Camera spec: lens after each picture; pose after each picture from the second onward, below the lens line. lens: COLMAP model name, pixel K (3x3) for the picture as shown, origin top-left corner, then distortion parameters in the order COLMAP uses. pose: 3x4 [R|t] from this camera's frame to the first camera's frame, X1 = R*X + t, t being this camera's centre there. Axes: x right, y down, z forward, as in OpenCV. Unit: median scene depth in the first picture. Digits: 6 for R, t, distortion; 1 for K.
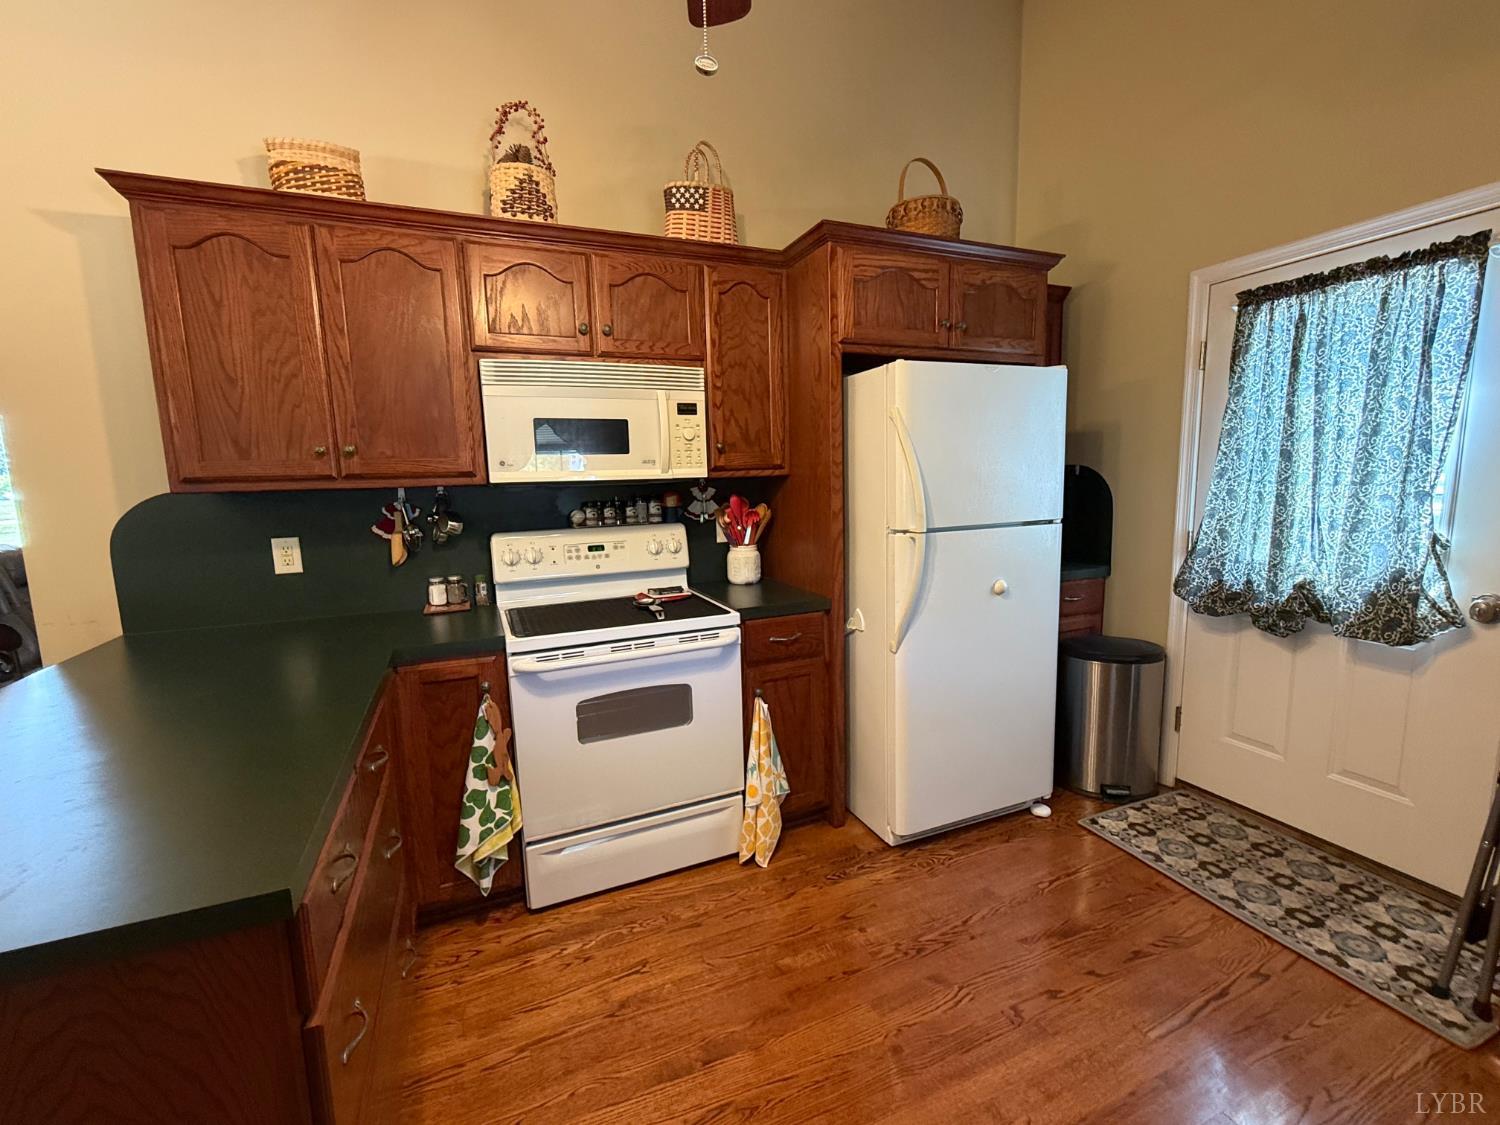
lens RADIAL K [[640.1, 0, 750.0], [0, 640.1, 562.5], [0, 0, 1]] dist [-0.000180, 0.000068]
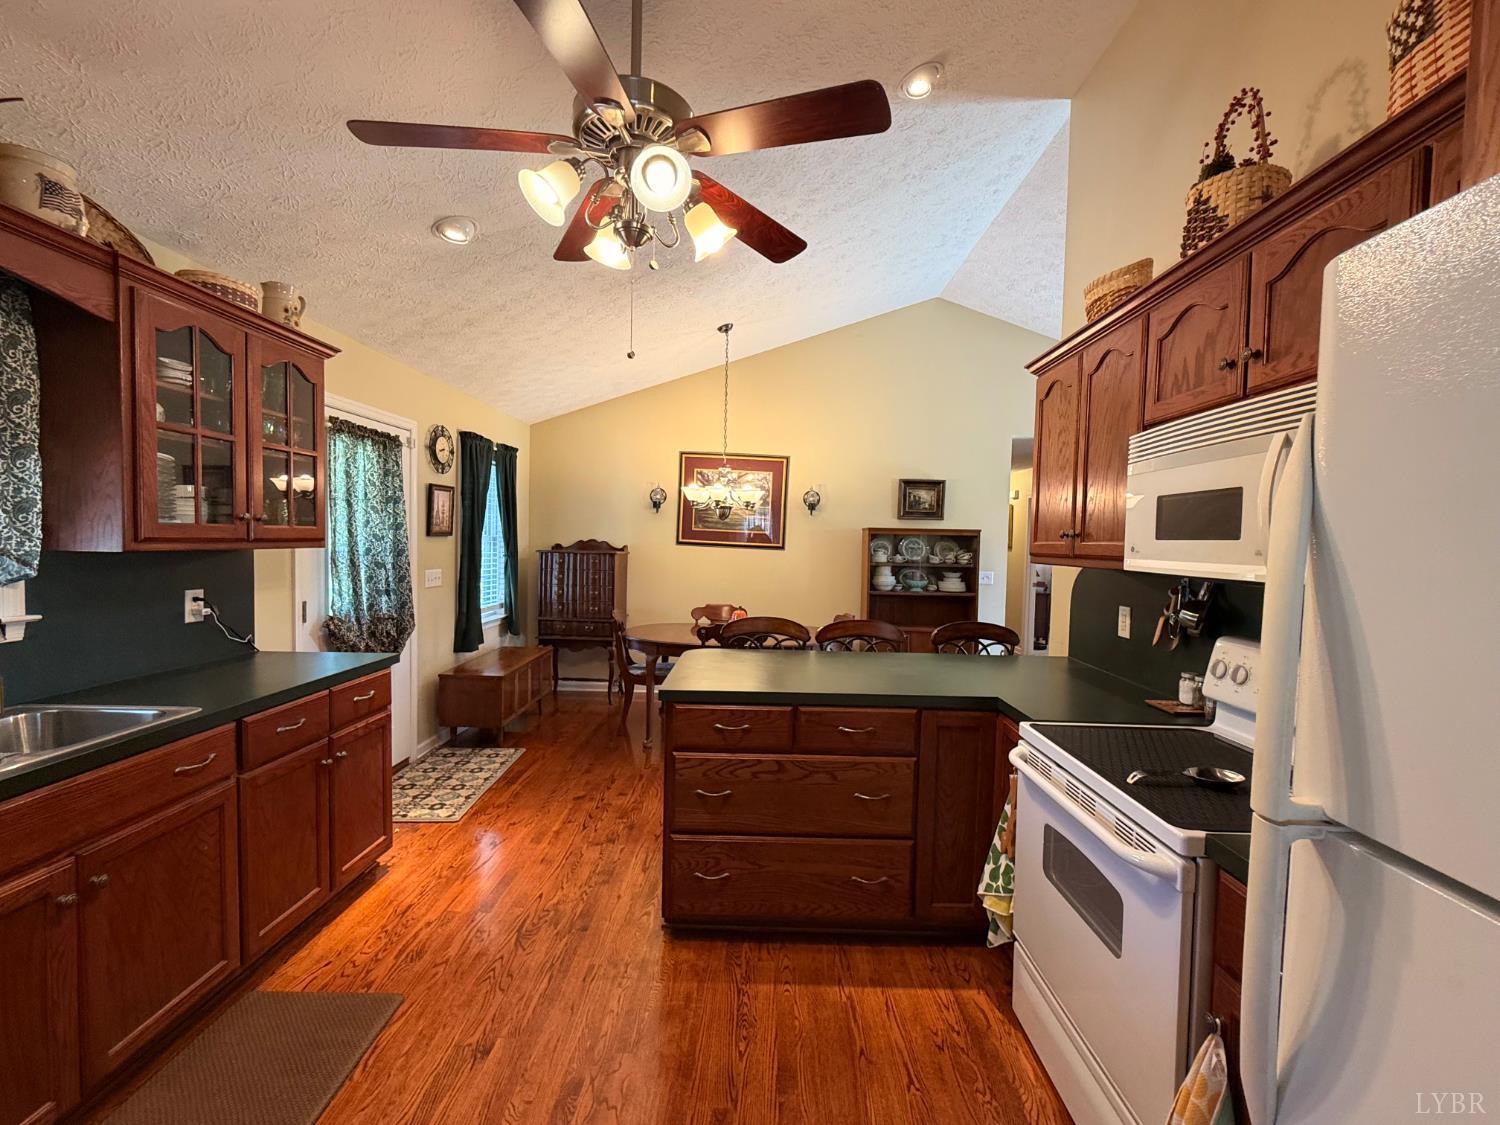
lens RADIAL K [[640.1, 0, 750.0], [0, 640.1, 562.5], [0, 0, 1]] dist [-0.000180, 0.000068]
pose [[-0.411789, 0.047978, -0.910015, 0.606115], [-0.134216, 0.984529, 0.112641, -0.157198], [0.901341, 0.168523, -0.398979, 0.835531]]
